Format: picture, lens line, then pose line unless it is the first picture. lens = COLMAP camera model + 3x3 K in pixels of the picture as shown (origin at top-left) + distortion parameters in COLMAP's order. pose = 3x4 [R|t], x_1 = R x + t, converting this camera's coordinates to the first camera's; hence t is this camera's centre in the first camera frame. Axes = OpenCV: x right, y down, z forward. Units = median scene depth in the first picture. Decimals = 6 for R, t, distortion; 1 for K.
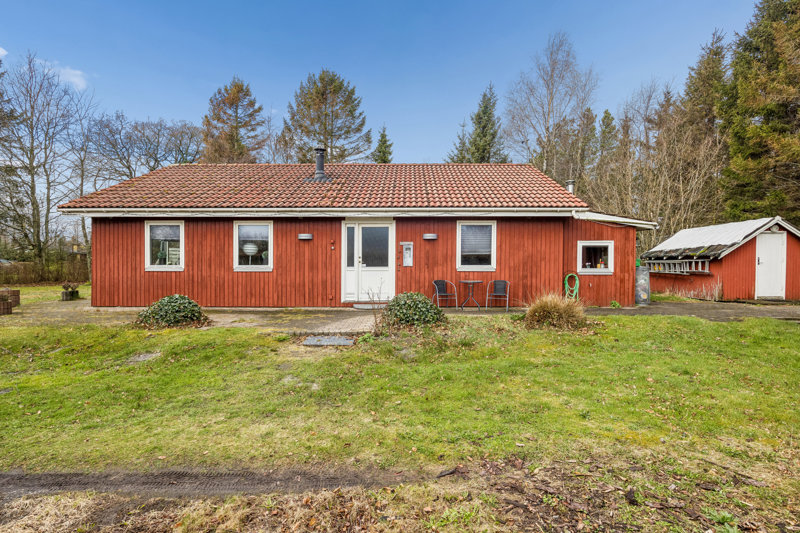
lens RADIAL K [[390.0, 0, 400.0], [0, 390.0, 266.5], [0, 0, 1]] dist [-0.014232, -0.000174]
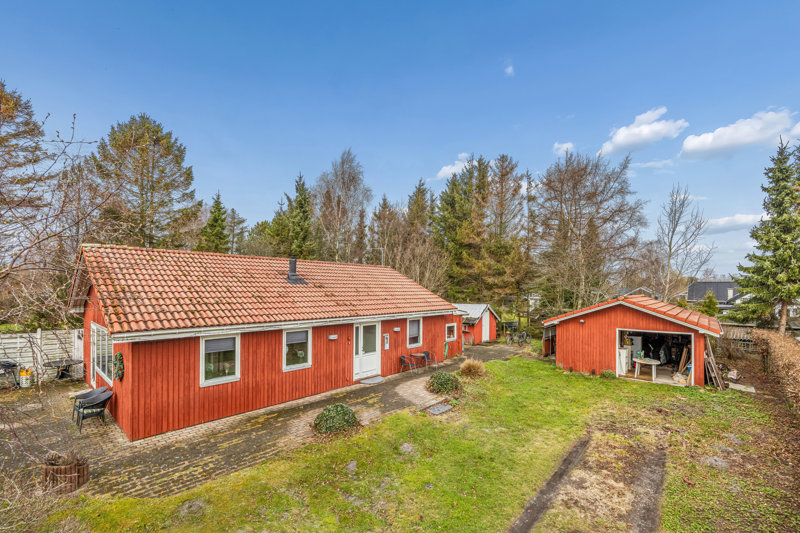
lens RADIAL K [[361.8, 0, 398.6], [0, 361.8, 287.3], [0, 0, 1]] dist [-0.030086, -0.000074]
pose [[0.651491, 0.004537, 0.758643, -1.014464], [0.001342, 0.999974, -0.007133, -0.232225], [-0.758655, 0.005665, 0.651468, 0.039225]]
